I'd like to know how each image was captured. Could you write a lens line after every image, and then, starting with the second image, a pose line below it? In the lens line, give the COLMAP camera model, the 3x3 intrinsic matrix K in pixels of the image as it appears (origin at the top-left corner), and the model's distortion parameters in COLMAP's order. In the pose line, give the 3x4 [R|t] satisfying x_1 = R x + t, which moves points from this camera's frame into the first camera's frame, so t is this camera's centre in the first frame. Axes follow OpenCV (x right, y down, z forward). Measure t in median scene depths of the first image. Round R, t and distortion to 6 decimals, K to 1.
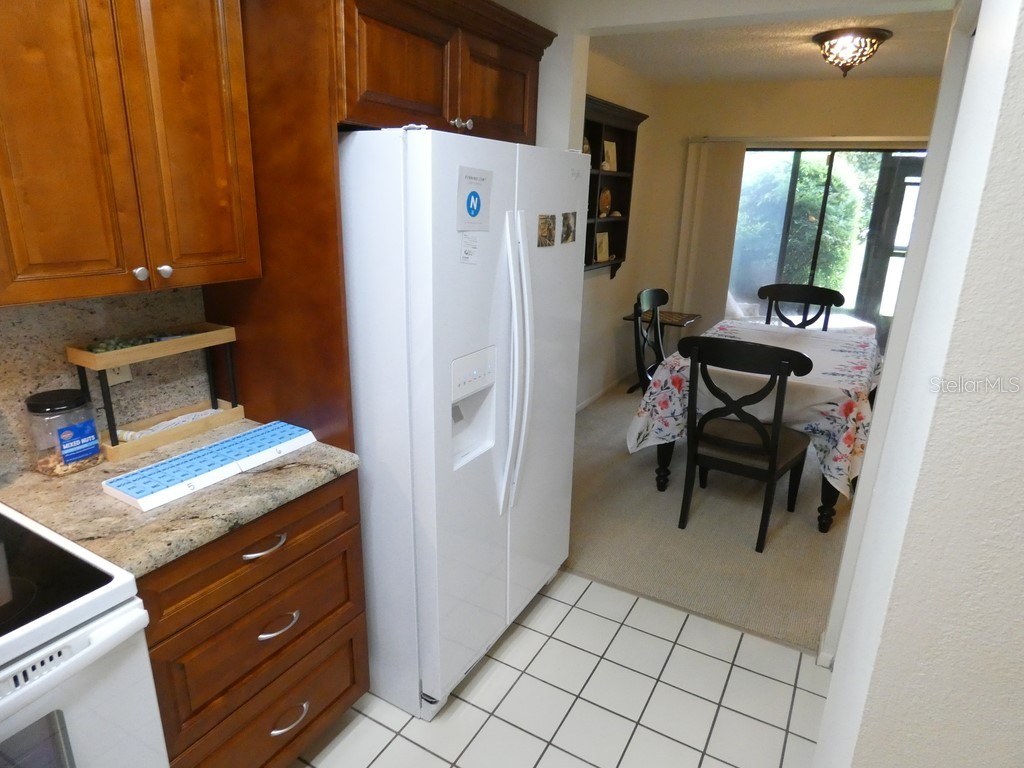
lens RADIAL K [[615.0, 0, 517.8], [0, 615.0, 380.7], [0, 0, 1]] dist [0.011057, -0.003456]
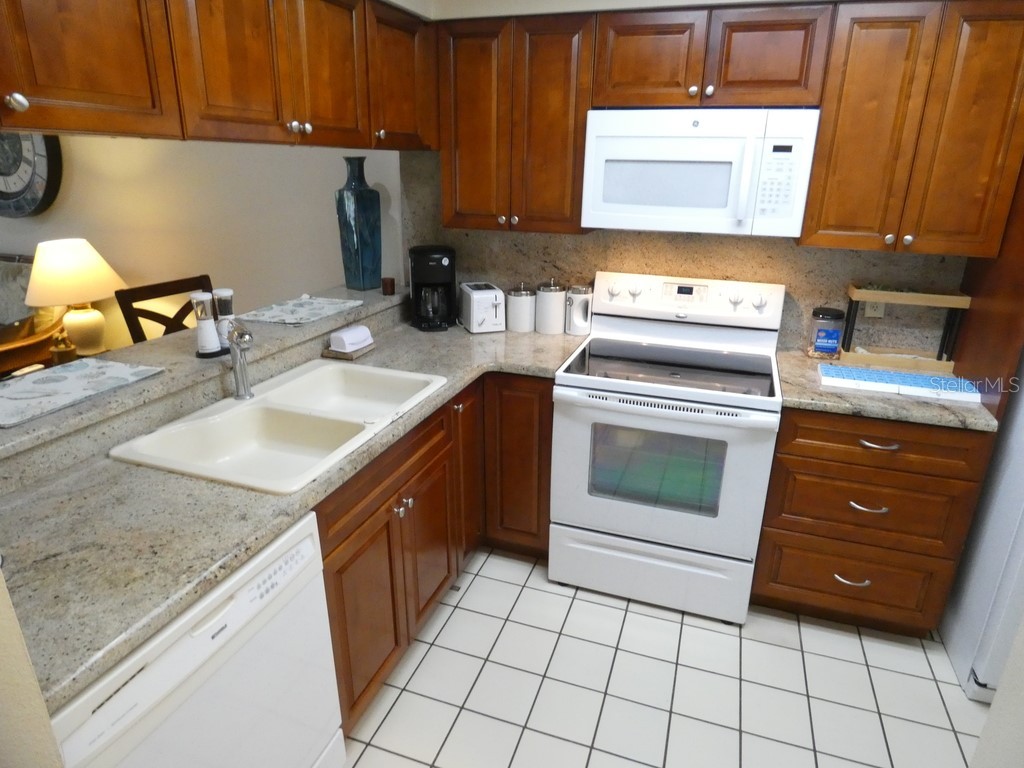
lens RADIAL K [[615.0, 0, 516.5], [0, 615.0, 381.3], [0, 0, 1]] dist [0.011057, -0.003456]
pose [[0.187810, 0.312893, -0.931035, 0.663848], [-0.306775, 0.919168, 0.247022, 0.047673], [0.933068, 0.239225, 0.268617, -0.155049]]
